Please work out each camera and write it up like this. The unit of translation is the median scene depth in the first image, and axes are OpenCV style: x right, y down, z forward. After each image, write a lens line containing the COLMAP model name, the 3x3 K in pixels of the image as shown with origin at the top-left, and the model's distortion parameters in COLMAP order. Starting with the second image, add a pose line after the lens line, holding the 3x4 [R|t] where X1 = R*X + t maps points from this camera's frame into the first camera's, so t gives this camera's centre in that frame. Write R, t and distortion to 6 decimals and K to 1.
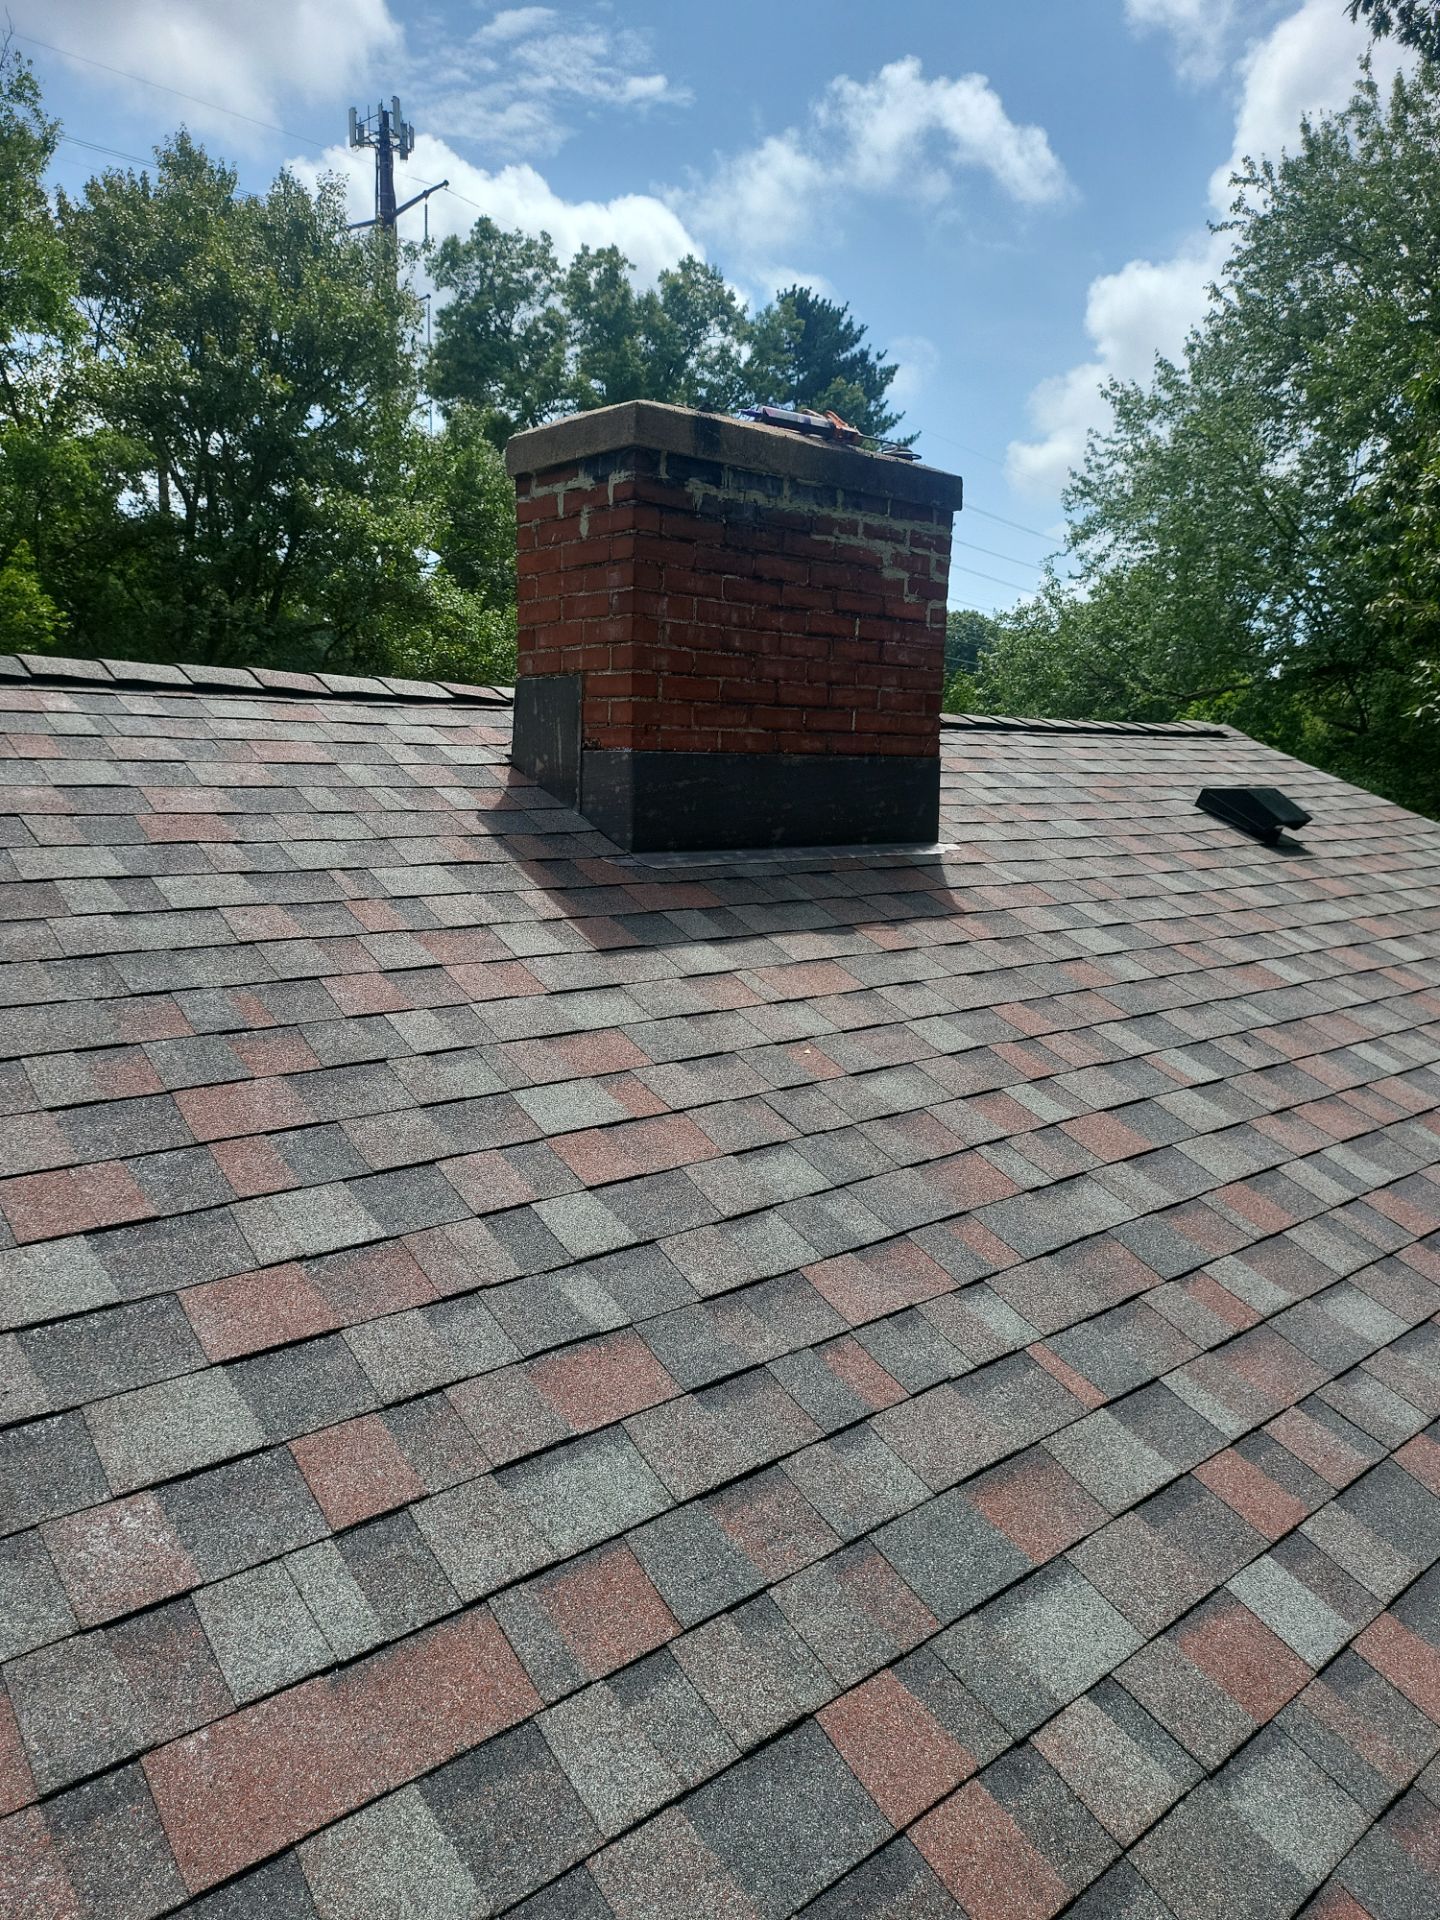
lens RADIAL K [[1392.3, 0, 705.1], [0, 1392.3, 968.2], [0, 0, 1]] dist [0.066825, -0.066317]
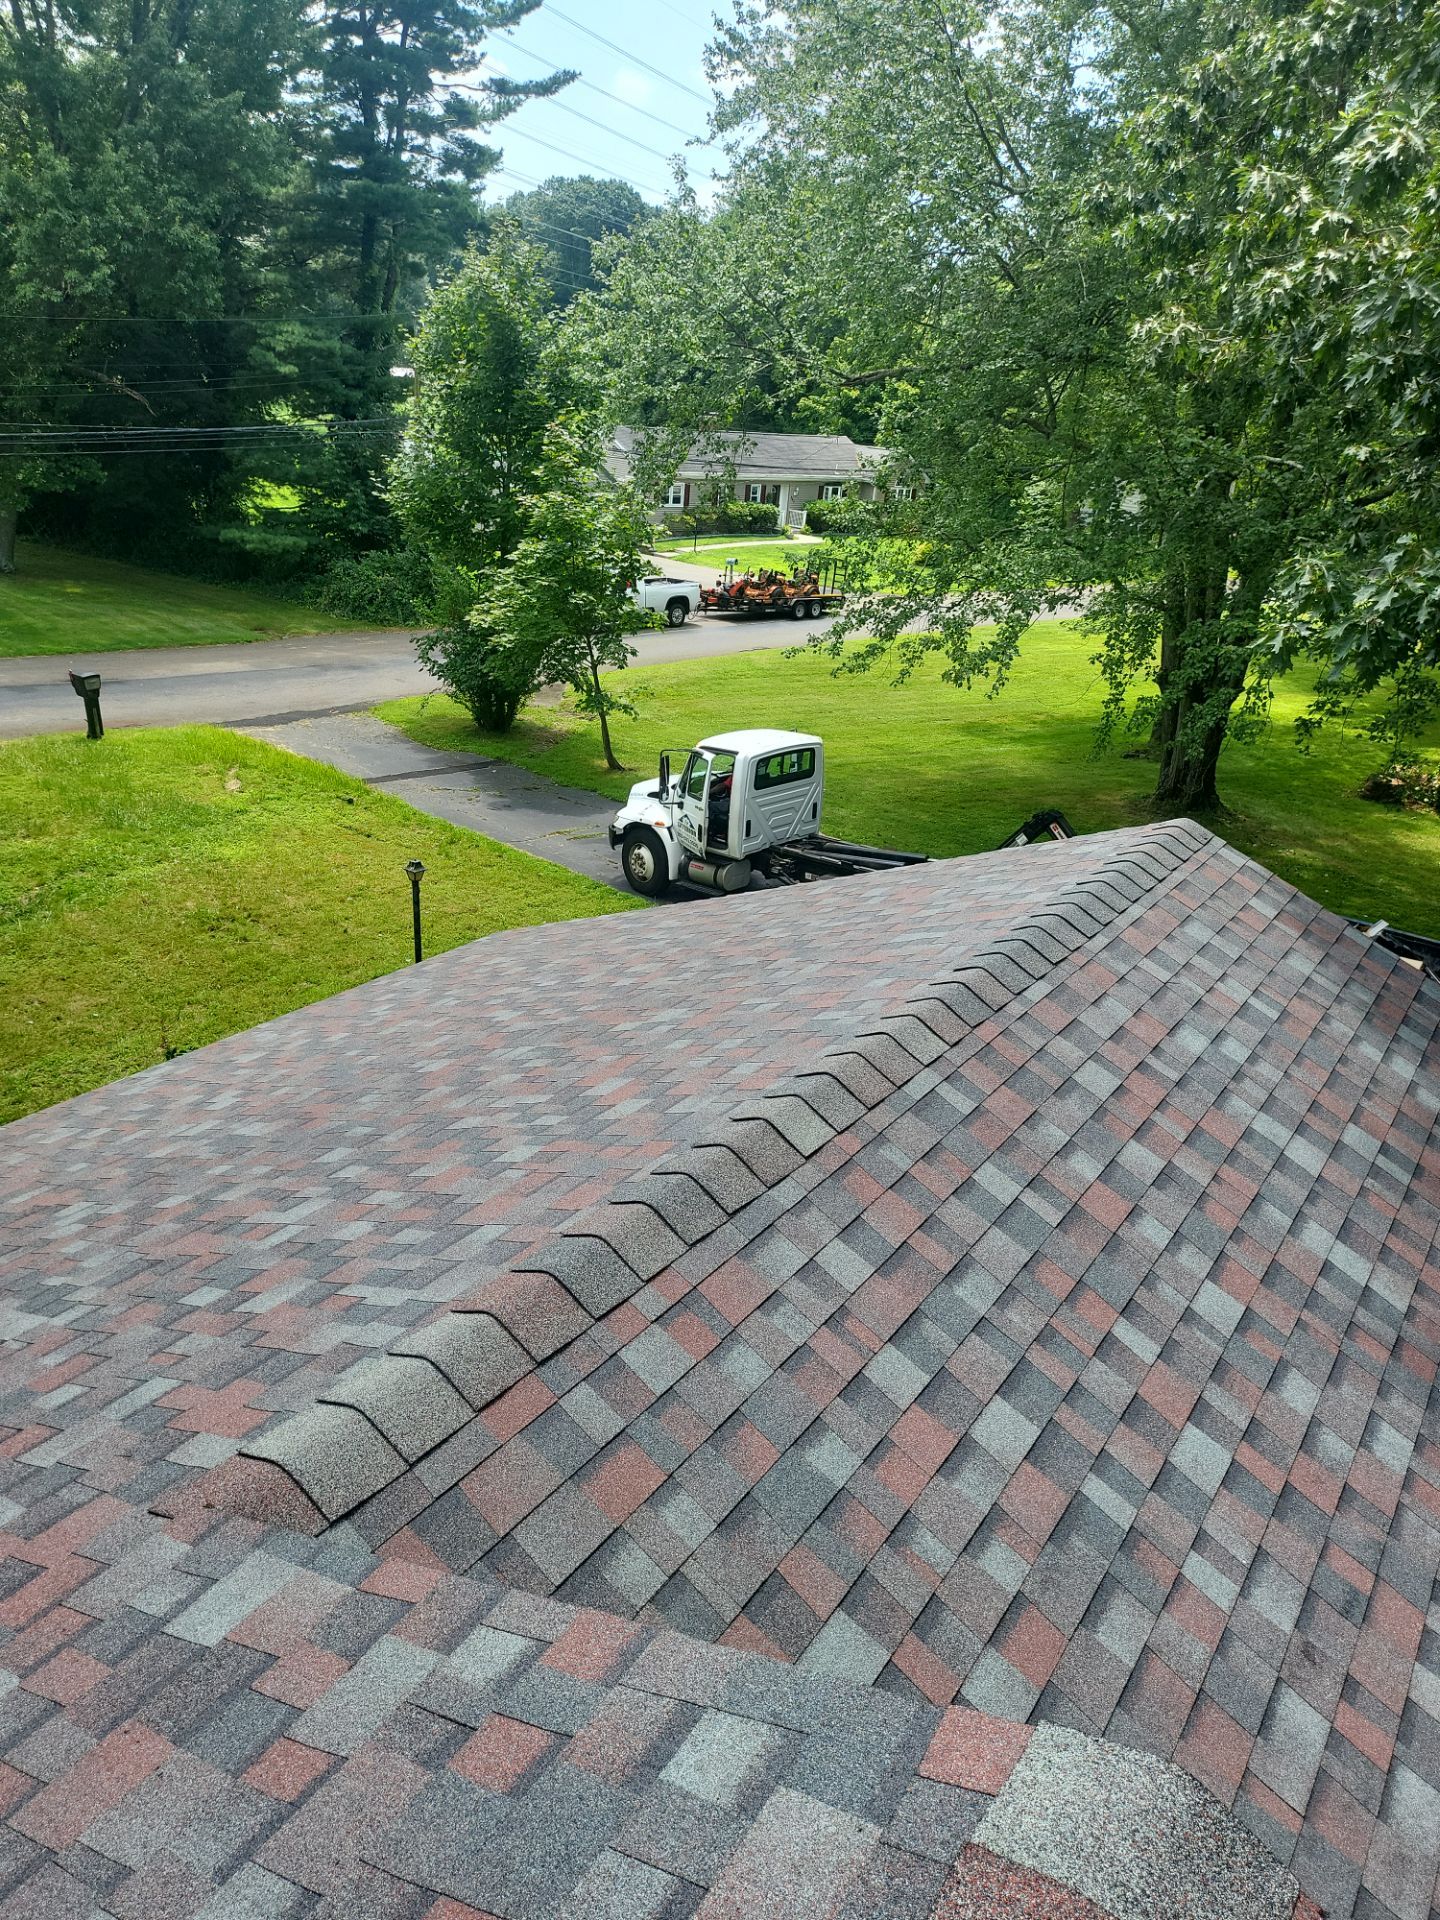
lens RADIAL K [[1392.3, 0, 717.8], [0, 1392.3, 953.8], [0, 0, 1]] dist [0.066825, -0.066317]
pose [[0.969427, -0.051712, 0.239869, 0.059929], [-0.011561, 0.966830, 0.255158, -0.071109], [-0.245107, -0.250130, 0.936674, 0.190078]]
